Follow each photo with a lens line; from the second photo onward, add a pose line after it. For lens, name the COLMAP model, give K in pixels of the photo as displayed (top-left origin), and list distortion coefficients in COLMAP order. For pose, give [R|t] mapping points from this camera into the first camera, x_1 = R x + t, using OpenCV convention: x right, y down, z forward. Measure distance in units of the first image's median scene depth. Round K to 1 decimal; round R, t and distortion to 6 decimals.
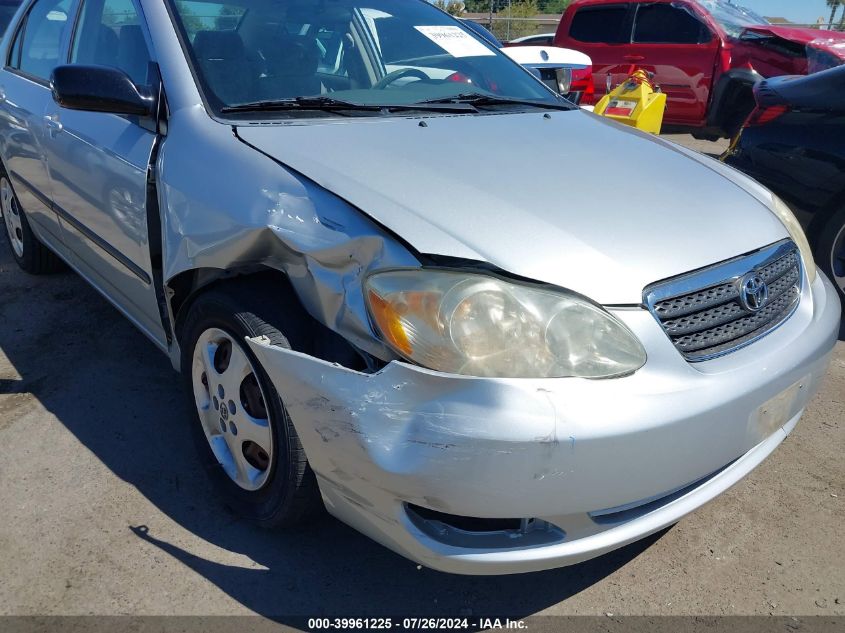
lens RADIAL K [[696.0, 0, 422.5], [0, 696.0, 316.5], [0, 0, 1]] dist [-0.004279, -0.013990]
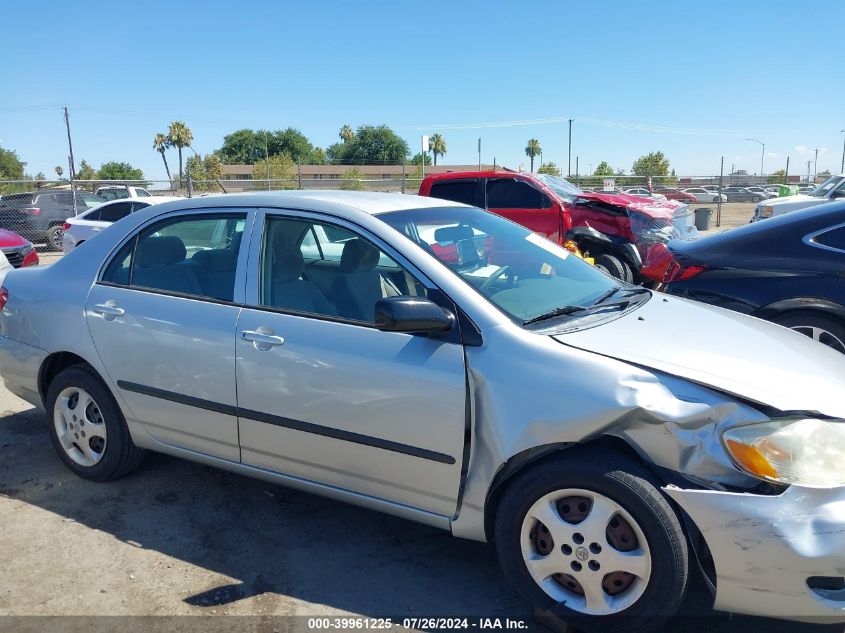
lens RADIAL K [[684.3, 0, 422.5], [0, 684.3, 316.5], [0, 0, 1]] dist [0.005094, -0.001318]
pose [[0.938724, -0.093292, 0.331805, -0.938621], [0.155192, 0.973972, -0.165212, -0.126703], [-0.307756, 0.206582, 0.928768, -0.170962]]
